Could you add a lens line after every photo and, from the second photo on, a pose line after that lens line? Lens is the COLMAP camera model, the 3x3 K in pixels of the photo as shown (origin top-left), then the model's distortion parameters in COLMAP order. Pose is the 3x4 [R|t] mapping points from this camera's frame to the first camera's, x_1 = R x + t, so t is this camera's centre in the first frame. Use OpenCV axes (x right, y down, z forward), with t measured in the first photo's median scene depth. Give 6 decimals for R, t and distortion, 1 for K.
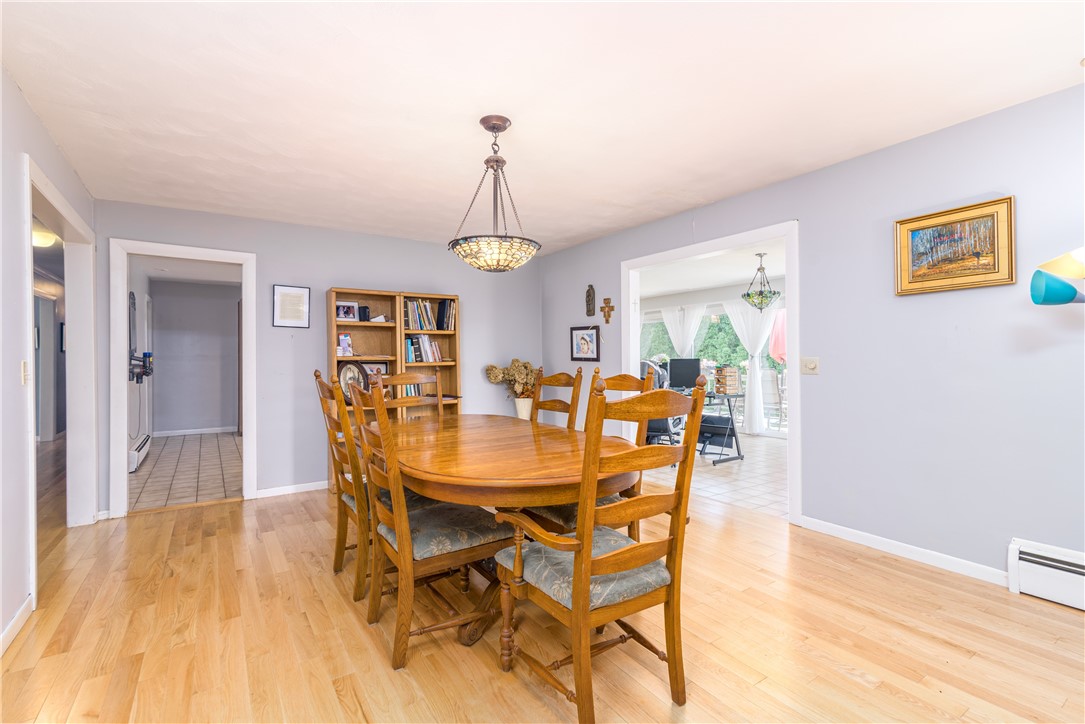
lens RADIAL K [[488.5, 0, 539.6], [0, 488.5, 357.8], [0, 0, 1]] dist [0.019735, -0.002741]
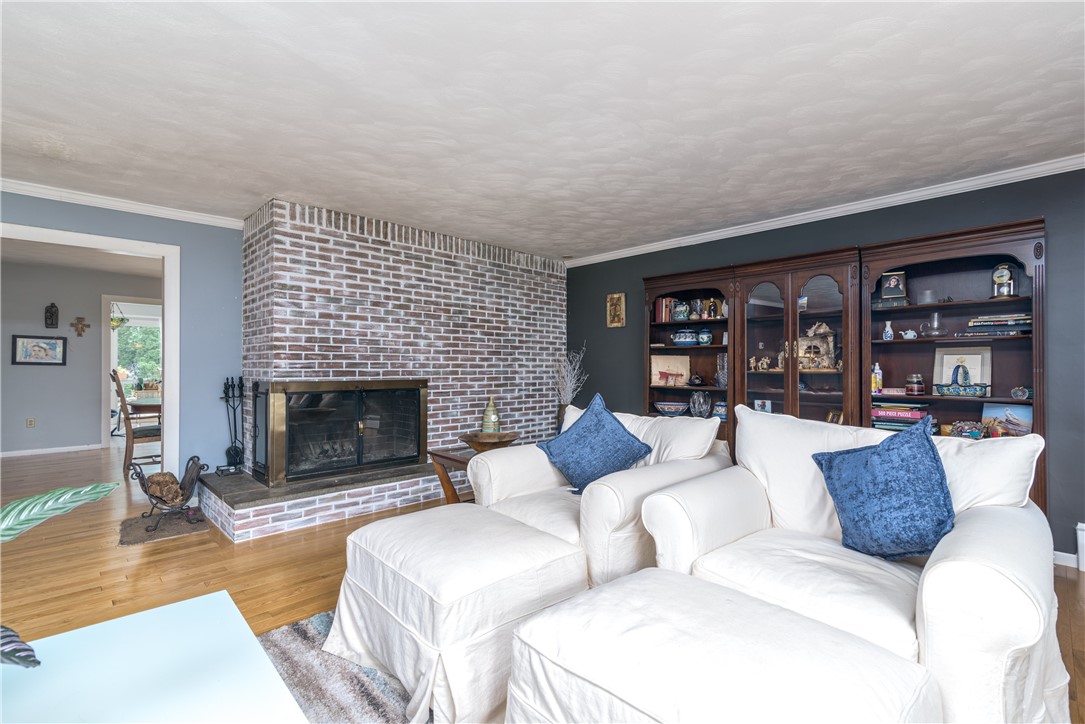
lens RADIAL K [[488.5, 0, 550.8], [0, 488.5, 366.6], [0, 0, 1]] dist [0.019735, -0.002741]
pose [[-0.166935, -0.001046, 0.985967, -1.421245], [-0.006113, 0.999981, 0.000025, 0.002927], [-0.985949, -0.006023, -0.166938, -0.023319]]
